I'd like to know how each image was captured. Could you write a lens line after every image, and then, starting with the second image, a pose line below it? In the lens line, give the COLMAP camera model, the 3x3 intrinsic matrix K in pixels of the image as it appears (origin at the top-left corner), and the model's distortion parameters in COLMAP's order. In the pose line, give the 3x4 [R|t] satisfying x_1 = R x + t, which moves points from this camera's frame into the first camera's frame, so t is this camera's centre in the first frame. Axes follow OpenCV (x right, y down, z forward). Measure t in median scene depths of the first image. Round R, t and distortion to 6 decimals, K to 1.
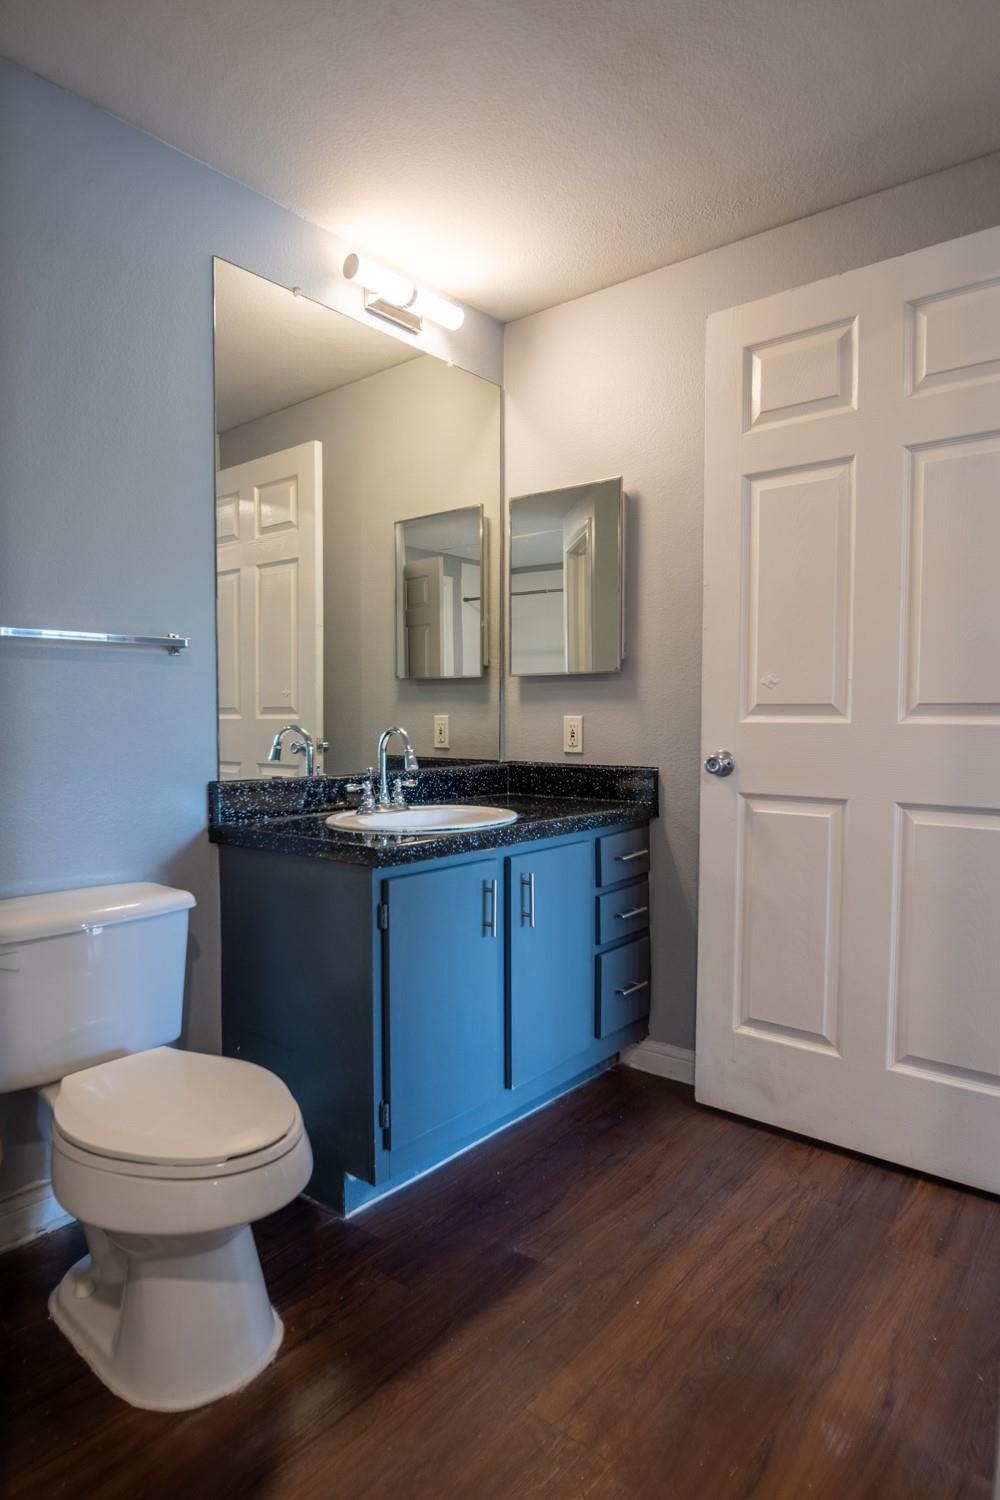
lens RADIAL K [[854.5, 0, 500.0], [0, 854.5, 750.0], [0, 0, 1]] dist [-0.001229, -0.015365]
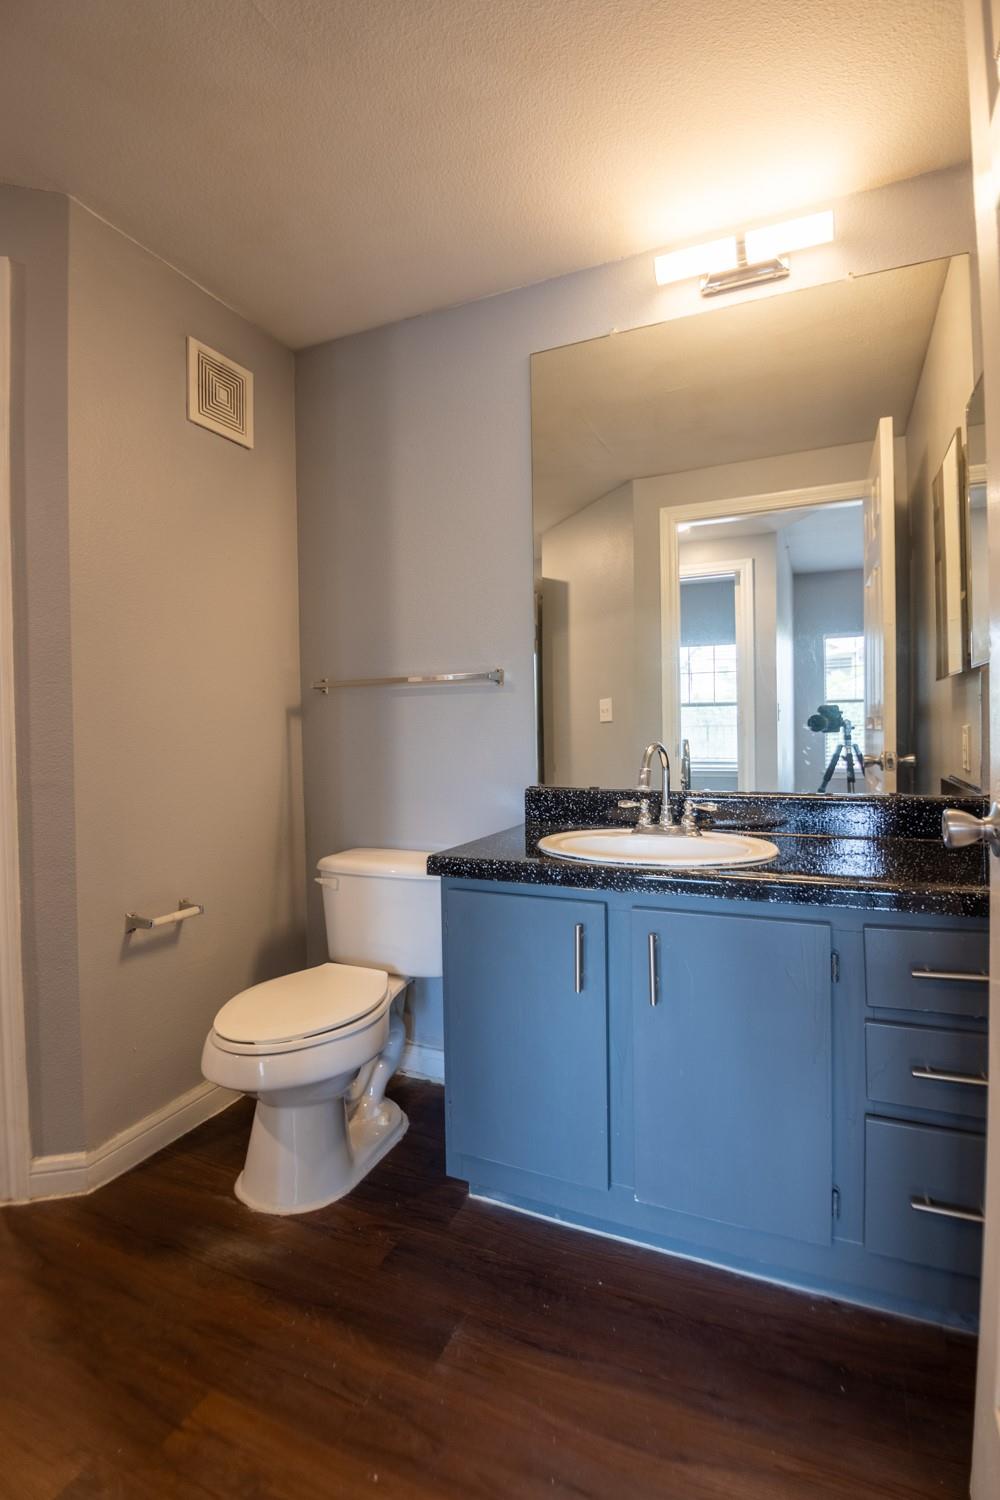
lens RADIAL K [[698.1, 0, 504.2], [0, 698.1, 732.9], [0, 0, 1]] dist [-0.000724, -0.014524]
pose [[0.274552, -0.001377, -0.961571, 0.624515], [-0.024743, 0.999658, -0.008496, -0.030670], [0.961254, 0.026125, 0.274424, 0.716057]]
